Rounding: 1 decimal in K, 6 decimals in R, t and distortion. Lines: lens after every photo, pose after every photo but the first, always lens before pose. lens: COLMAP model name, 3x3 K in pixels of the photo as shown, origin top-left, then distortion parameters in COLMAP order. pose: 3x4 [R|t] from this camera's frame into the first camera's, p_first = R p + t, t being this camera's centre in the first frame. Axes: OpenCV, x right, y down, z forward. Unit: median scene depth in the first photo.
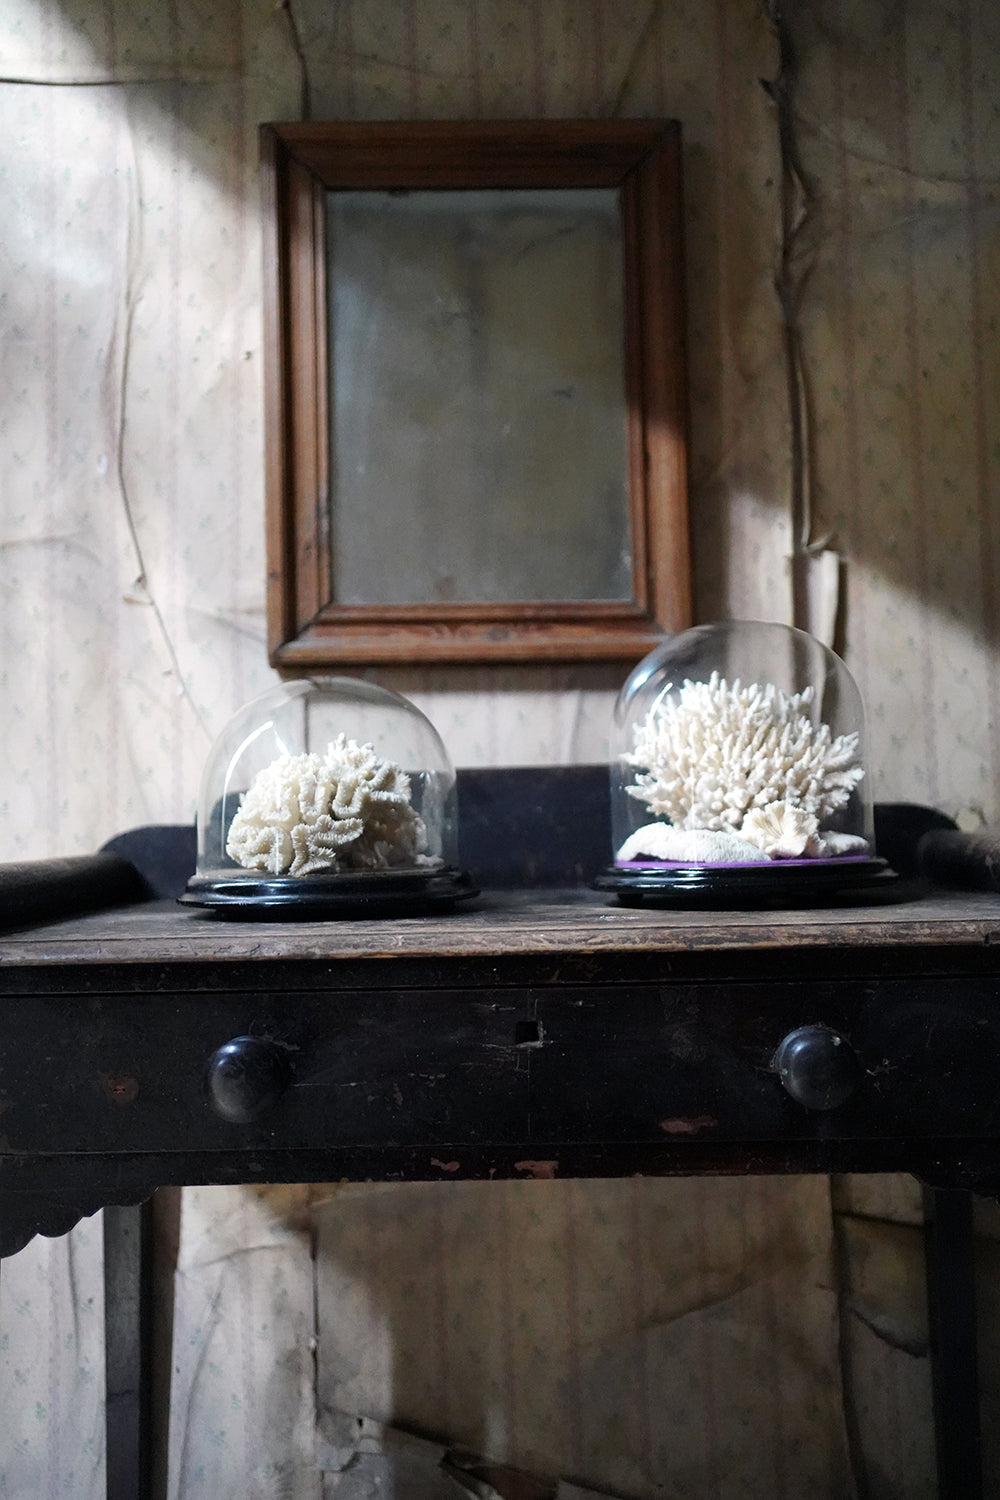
lens RADIAL K [[1495.5, 0, 500.6], [0, 1495.5, 748.5], [0, 0, 1]] dist [0.030238, 0.000000]
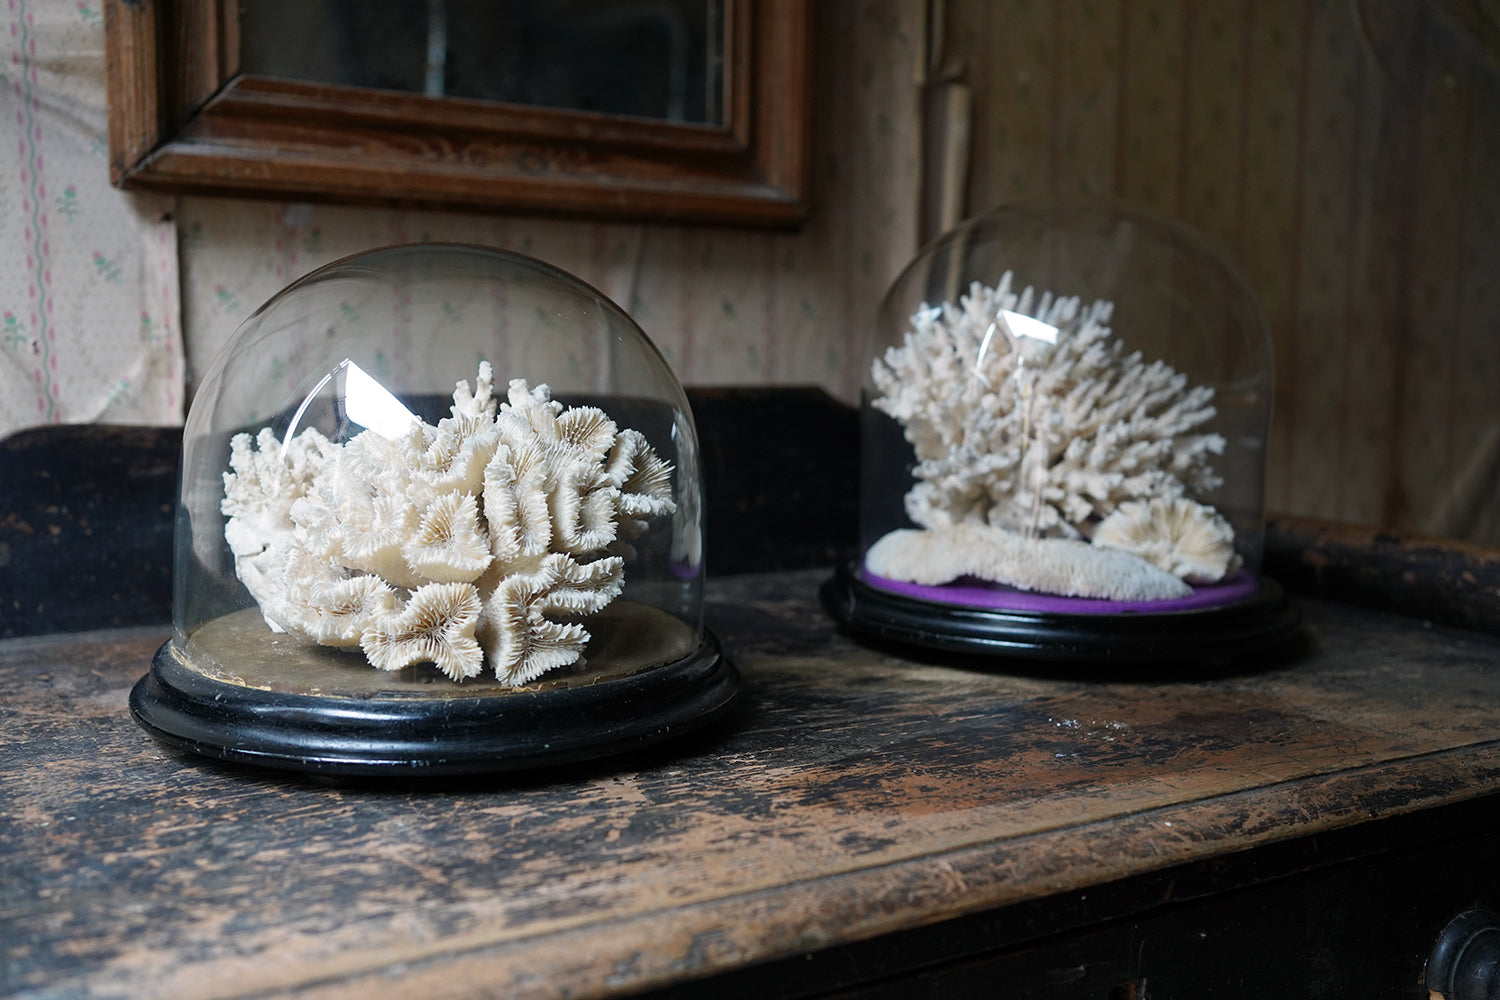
lens RADIAL K [[1495.5, 0, 745.6], [0, 1495.5, 503.2], [0, 0, 1]] dist [0.030238, 0.000000]
pose [[0.853566, -0.024321, 0.520416, -0.242809], [-0.059996, 0.987676, 0.144559, -0.034141], [-0.517518, -0.154614, 0.841587, 0.436222]]
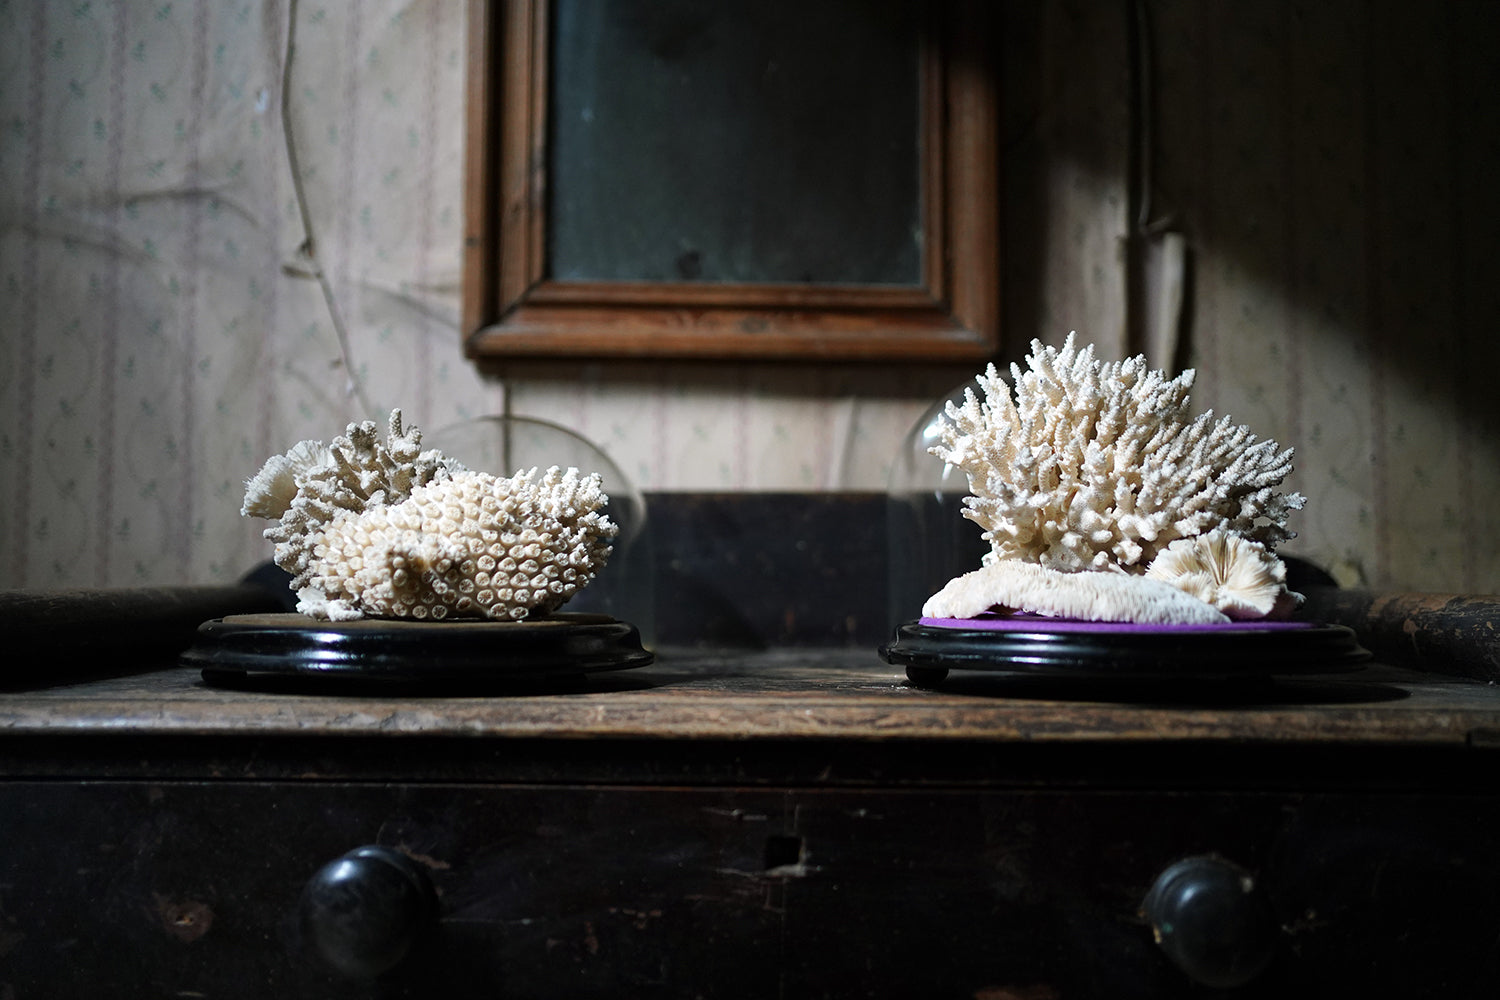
lens RADIAL K [[1495.5, 0, 740.3], [0, 1495.5, 492.6], [0, 0, 1]] dist [0.030238, 0.000000]
pose [[0.999590, 0.028016, -0.005909, -0.001417], [-0.028096, 0.999508, -0.013907, 0.023527], [0.005516, 0.014068, 0.999886, 0.210808]]
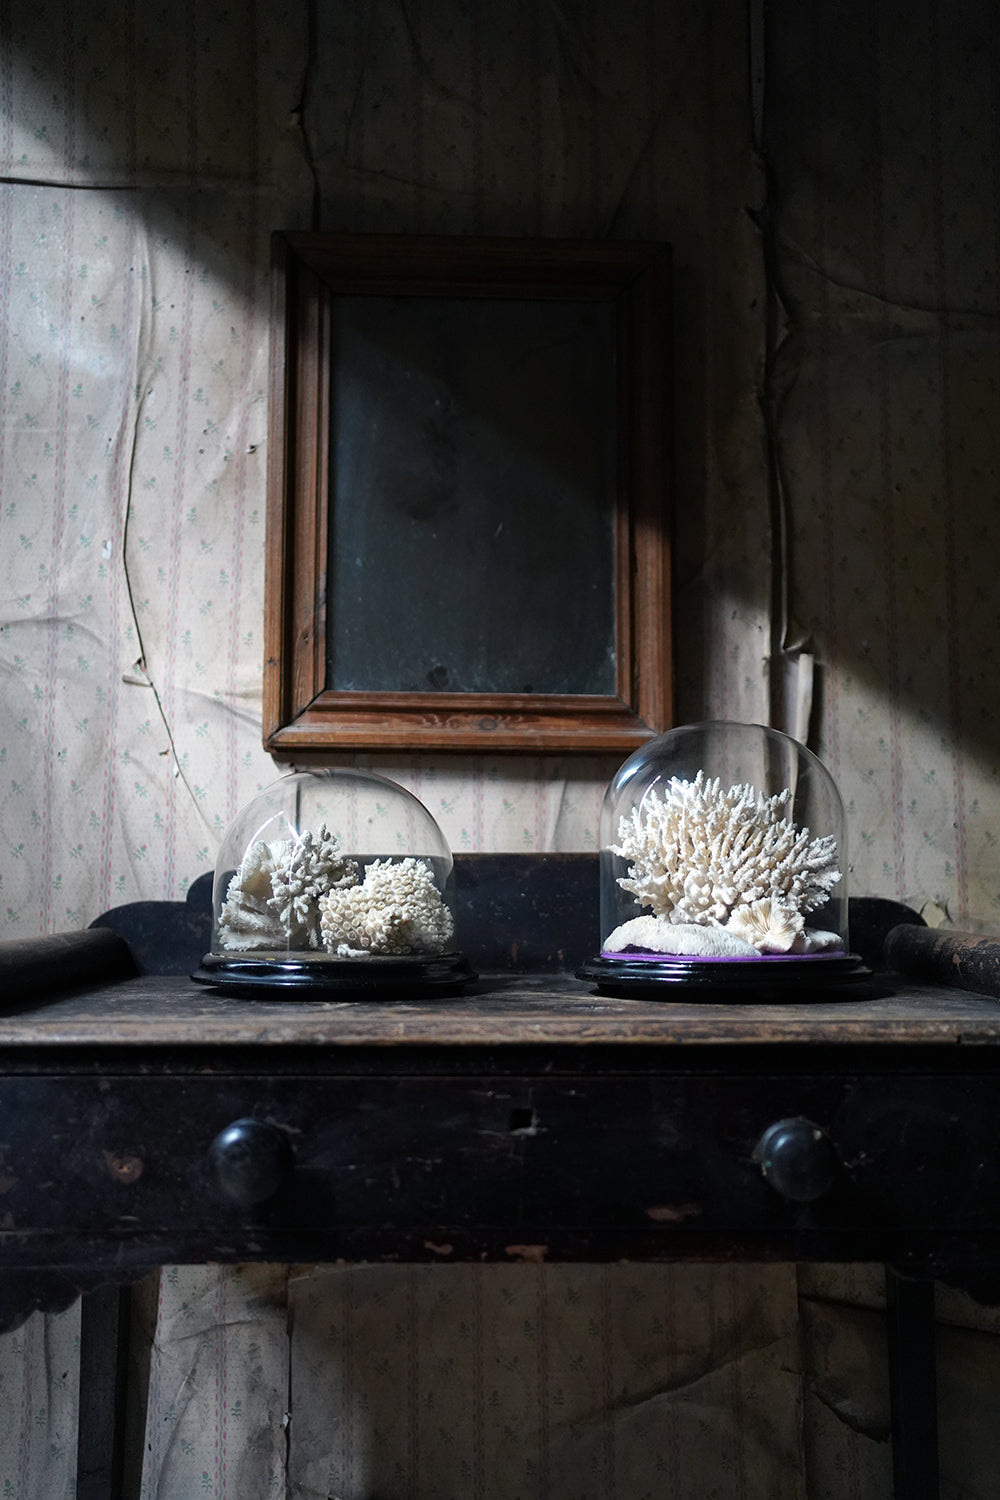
lens RADIAL K [[1495.5, 0, 505.7], [0, 1495.5, 745.7], [0, 0, 1]] dist [0.030238, 0.000000]
pose [[0.999047, 0.027231, 0.034105, -0.023803], [-0.025708, 0.998687, -0.044305, -0.015979], [-0.035267, 0.043386, 0.998436, -0.033960]]
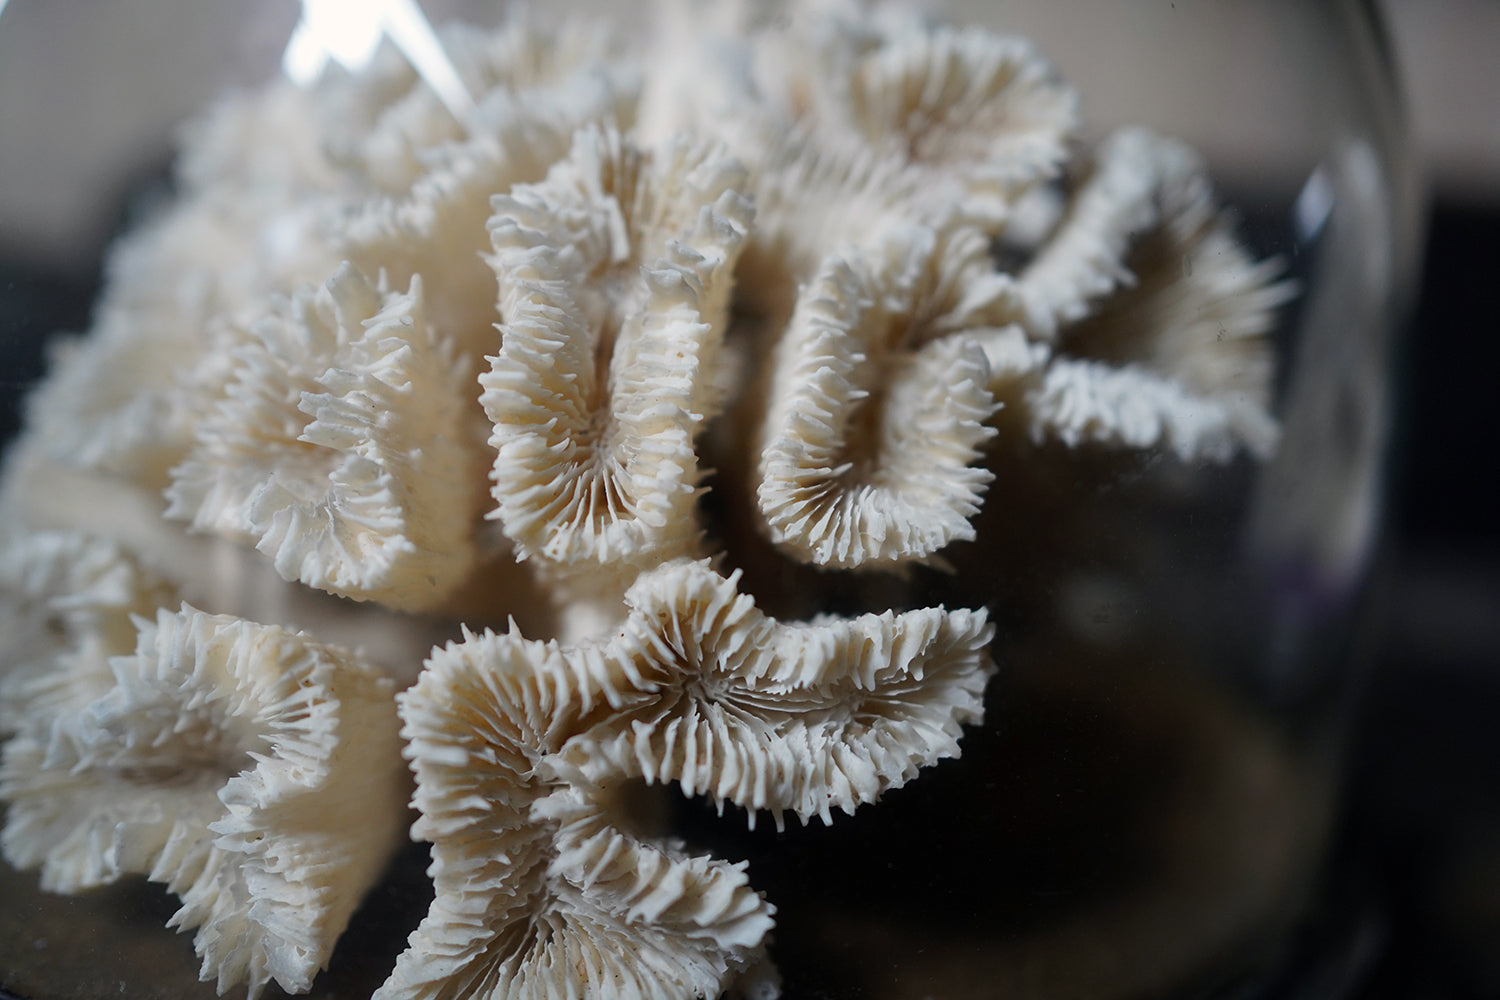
lens RADIAL K [[1495.5, 0, 752.7], [0, 1495.5, 499.9], [0, 0, 1]] dist [0.030238, 0.000000]
pose [[0.992961, 0.083544, 0.083960, -0.094974], [-0.103175, 0.958232, 0.266732, 0.005827], [-0.058169, -0.273517, 0.960107, 0.682601]]
